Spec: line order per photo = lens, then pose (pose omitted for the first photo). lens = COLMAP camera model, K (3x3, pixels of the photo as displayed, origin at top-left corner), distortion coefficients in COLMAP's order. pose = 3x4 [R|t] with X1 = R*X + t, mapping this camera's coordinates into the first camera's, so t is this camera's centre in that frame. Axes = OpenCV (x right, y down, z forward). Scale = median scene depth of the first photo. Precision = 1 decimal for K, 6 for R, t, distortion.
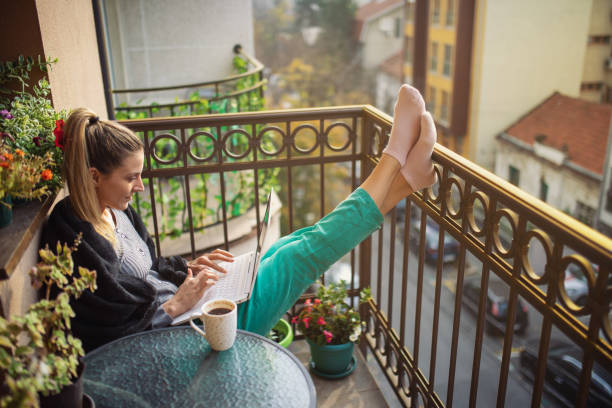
lens RADIAL K [[585.2, 0, 306.0], [0, 585.2, 204.0], [0, 0, 1]] dist [-0.022626, 0.022566]
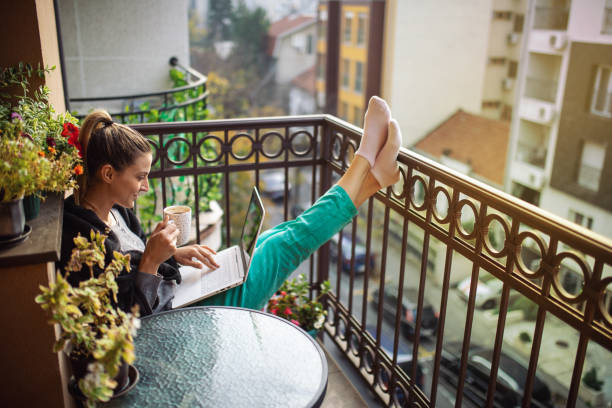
lens RADIAL K [[585.2, 0, 306.0], [0, 585.2, 204.0], [0, 0, 1]] dist [-0.022626, 0.022566]
pose [[0.989017, -0.009655, 0.147488, -0.096922], [0.013208, 0.999645, -0.023129, 0.024966], [-0.147212, 0.024823, 0.988793, -0.087574]]
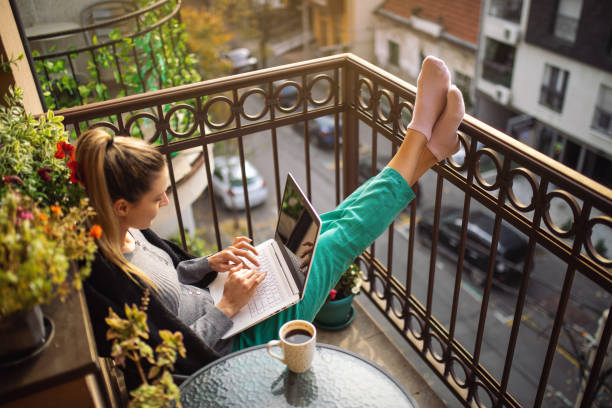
lens RADIAL K [[585.2, 0, 306.0], [0, 585.2, 204.0], [0, 0, 1]] dist [-0.022626, 0.022566]
pose [[0.974234, -0.139146, 0.177500, -0.155692], [0.102768, 0.974429, 0.199818, -0.123417], [-0.200765, -0.176428, 0.963622, 0.063335]]
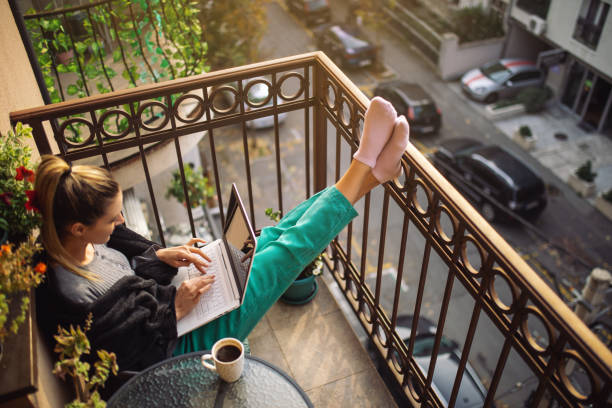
lens RADIAL K [[585.2, 0, 306.0], [0, 585.2, 204.0], [0, 0, 1]] dist [-0.022626, 0.022566]
pose [[0.987195, -0.099840, 0.124409, -0.059175], [0.053015, 0.940929, 0.334428, -0.248626], [-0.150449, -0.323550, 0.934174, 0.019688]]
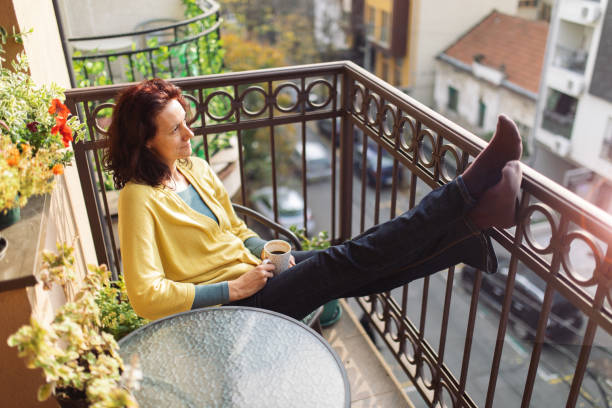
lens RADIAL K [[582.8, 0, 306.0], [0, 582.8, 204.0], [0, 0, 1]] dist [0.017339, 0.001256]
pose [[0.994252, -0.048274, 0.095564, -0.069438], [0.035687, 0.990964, 0.129292, -0.056639], [-0.100941, -0.125139, 0.986991, -0.006205]]
